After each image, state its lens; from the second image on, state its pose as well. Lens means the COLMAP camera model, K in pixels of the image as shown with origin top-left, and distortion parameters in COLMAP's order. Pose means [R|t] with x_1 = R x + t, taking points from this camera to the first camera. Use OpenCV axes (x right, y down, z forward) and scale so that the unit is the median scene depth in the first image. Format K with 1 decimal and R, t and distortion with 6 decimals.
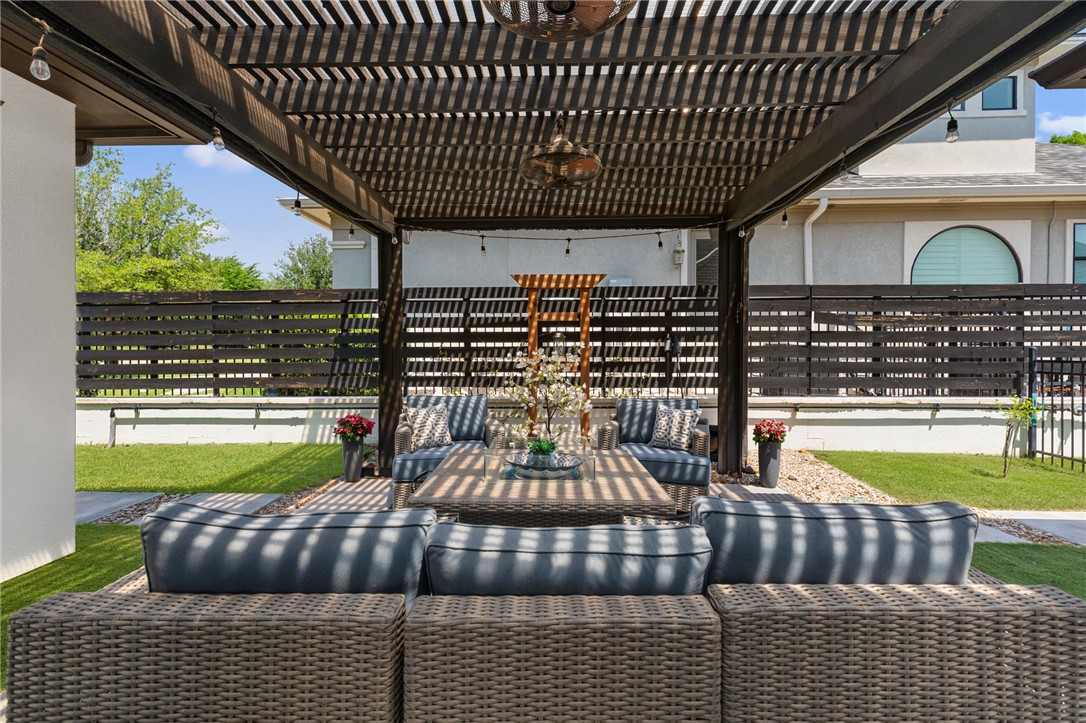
lens RADIAL K [[486.5, 0, 543.2], [0, 486.5, 331.7], [0, 0, 1]] dist [0.002083, 0.000115]
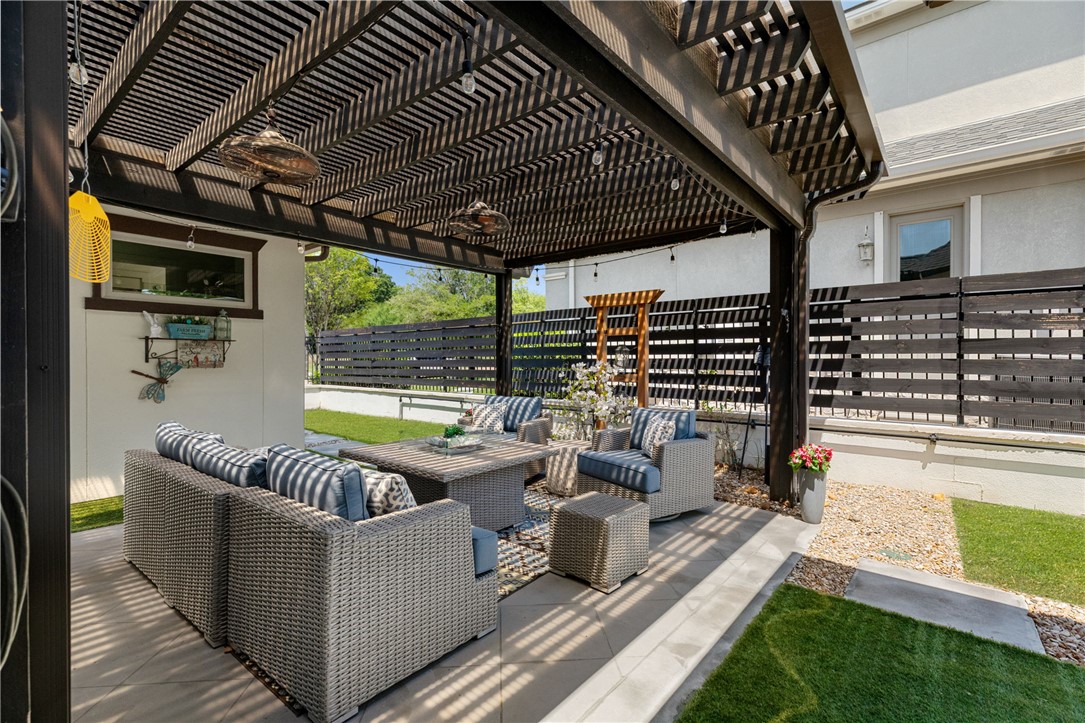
lens RADIAL K [[491.7, 0, 542.5], [0, 491.7, 361.5], [0, 0, 1]] dist [0.003632, 0.000271]
pose [[0.790048, 0.006478, -0.613011, 0.554279], [0.016294, 0.999369, 0.031561, -0.001038], [0.612829, -0.034923, 0.789444, 0.010891]]
